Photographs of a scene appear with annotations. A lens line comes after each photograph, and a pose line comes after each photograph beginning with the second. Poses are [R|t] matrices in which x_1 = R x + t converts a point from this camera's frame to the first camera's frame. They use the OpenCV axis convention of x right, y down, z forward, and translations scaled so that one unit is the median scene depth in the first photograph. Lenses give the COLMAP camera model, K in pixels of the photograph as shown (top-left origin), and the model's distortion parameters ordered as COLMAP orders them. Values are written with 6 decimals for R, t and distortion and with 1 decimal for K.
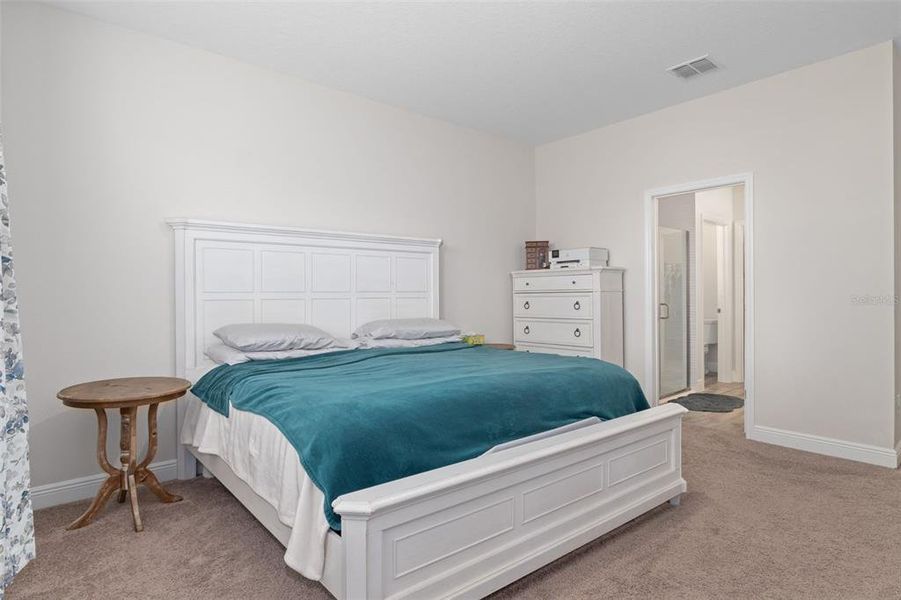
lens RADIAL K [[467.1, 0, 450.5], [0, 467.1, 300.0], [0, 0, 1]] dist [0.000480, 0.000002]
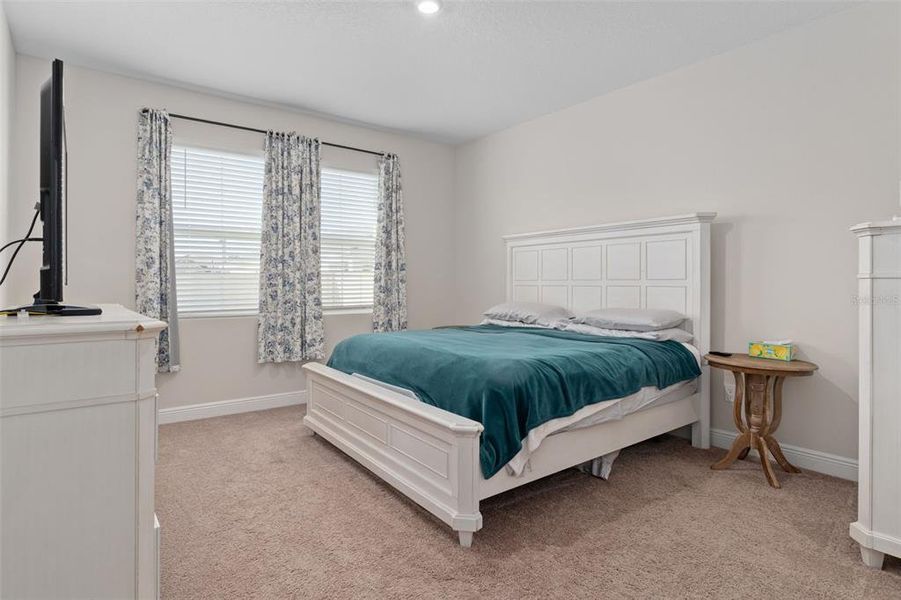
lens RADIAL K [[467.1, 0, 450.5], [0, 467.1, 300.0], [0, 0, 1]] dist [0.000480, 0.000002]
pose [[-0.014738, 0.038054, -0.999167, 1.300306], [-0.011539, 0.999203, 0.038226, -0.010889], [0.999825, 0.012092, -0.014288, 1.015354]]
